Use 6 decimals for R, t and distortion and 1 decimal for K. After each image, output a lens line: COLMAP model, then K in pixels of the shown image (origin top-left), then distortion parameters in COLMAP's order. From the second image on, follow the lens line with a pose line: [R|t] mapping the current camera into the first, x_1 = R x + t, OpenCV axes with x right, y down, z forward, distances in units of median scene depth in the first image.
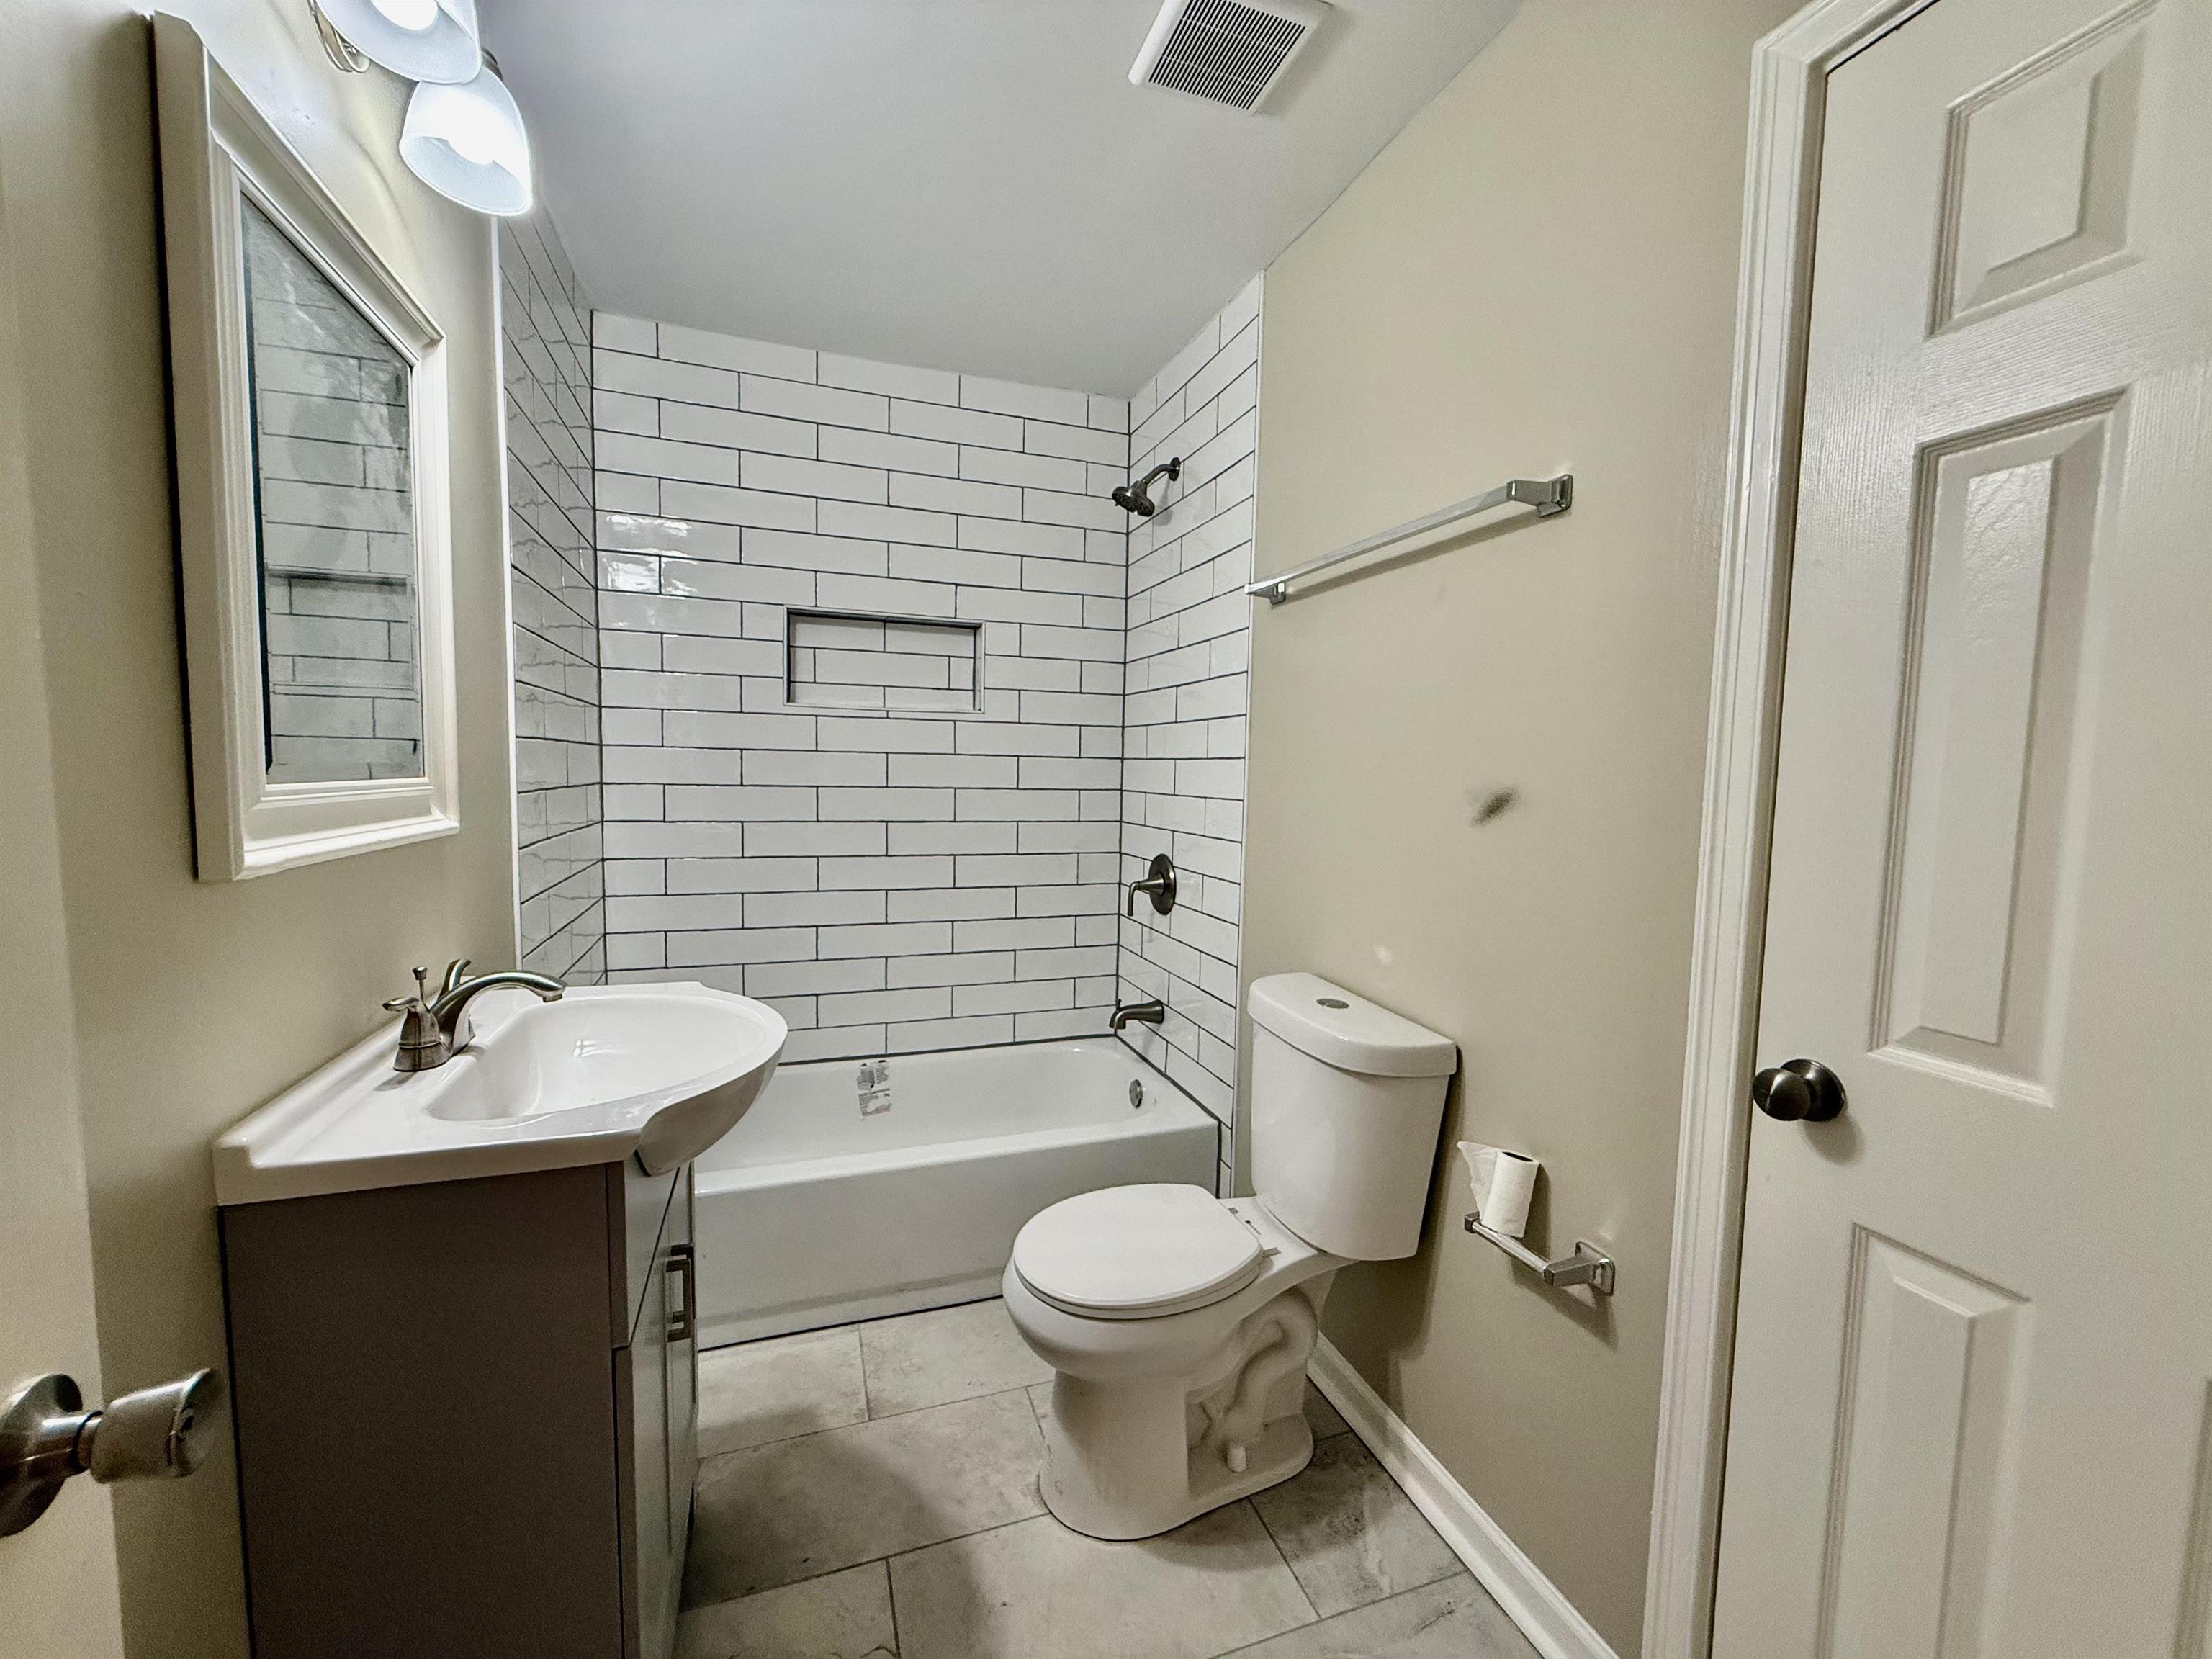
lens RADIAL K [[882.2, 0, 1101.7], [0, 882.2, 832.8], [0, 0, 1]] dist [-0.000209, 0.000734]
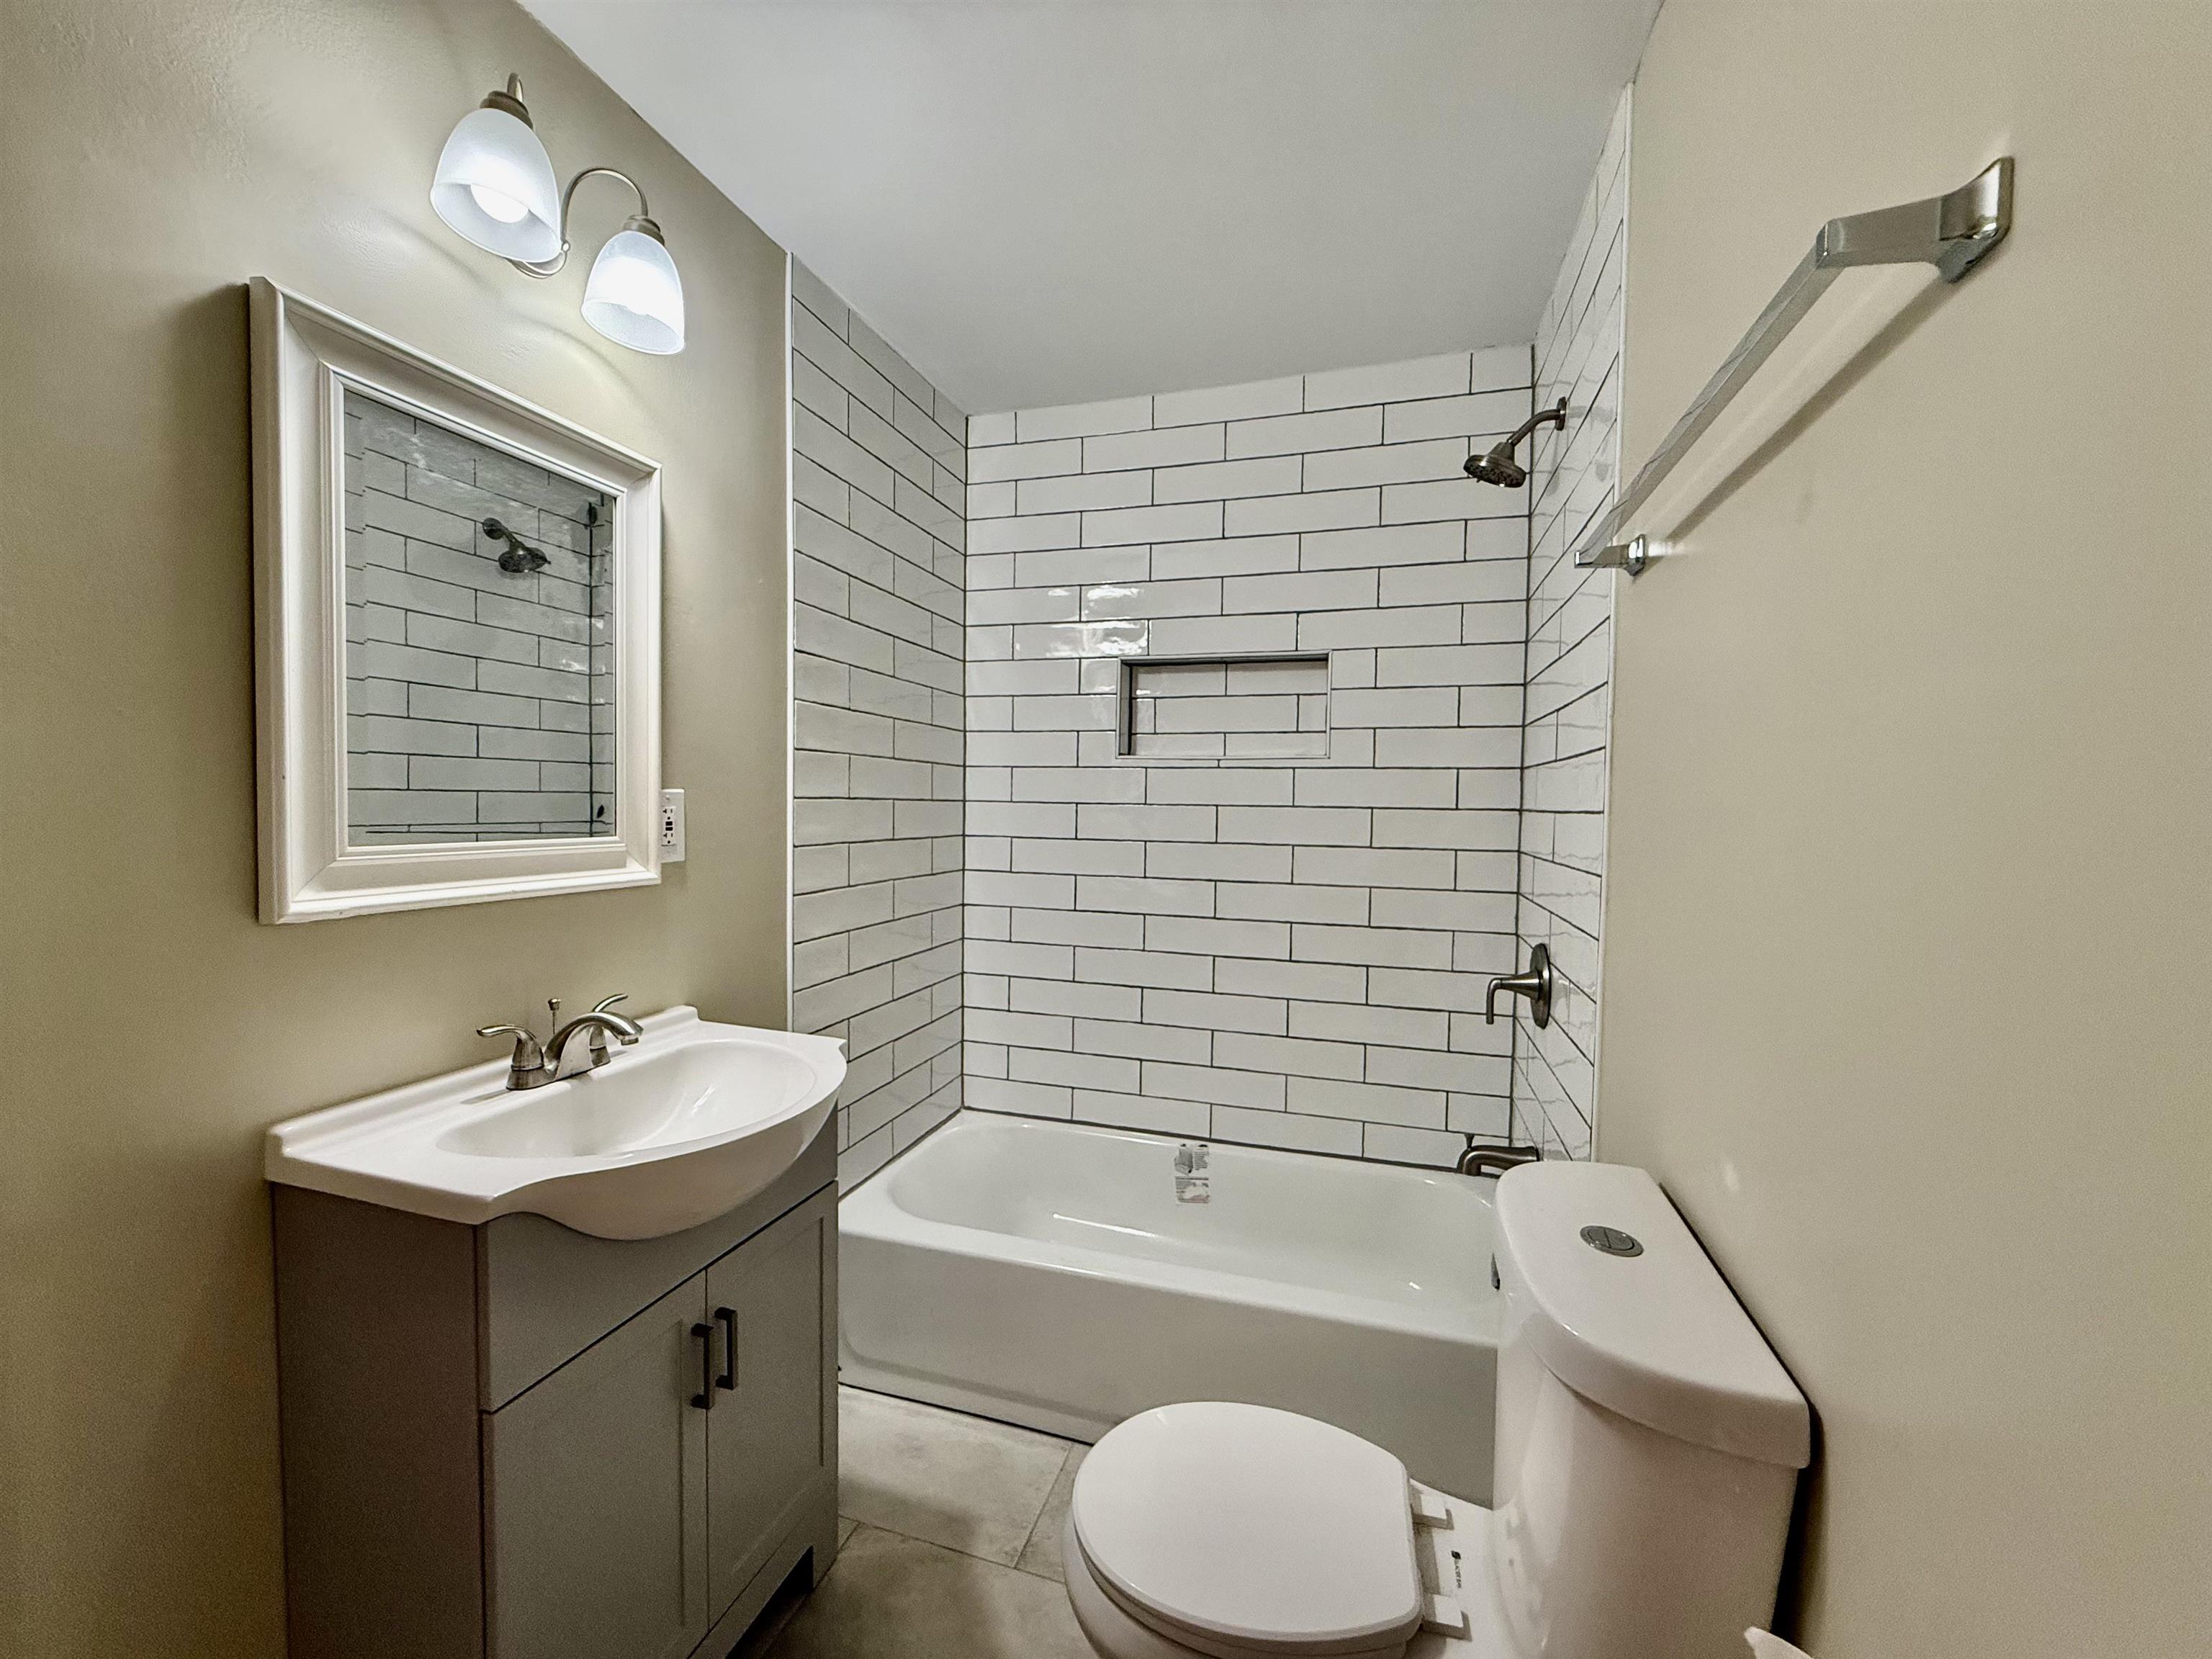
lens RADIAL K [[882.2, 0, 1101.7], [0, 882.2, 832.8], [0, 0, 1]] dist [-0.000209, 0.000734]
pose [[0.797966, 0.012944, -0.602564, 0.221769], [-0.043655, 0.998385, -0.036364, -0.025147], [0.601120, 0.055322, 0.797242, 0.211414]]
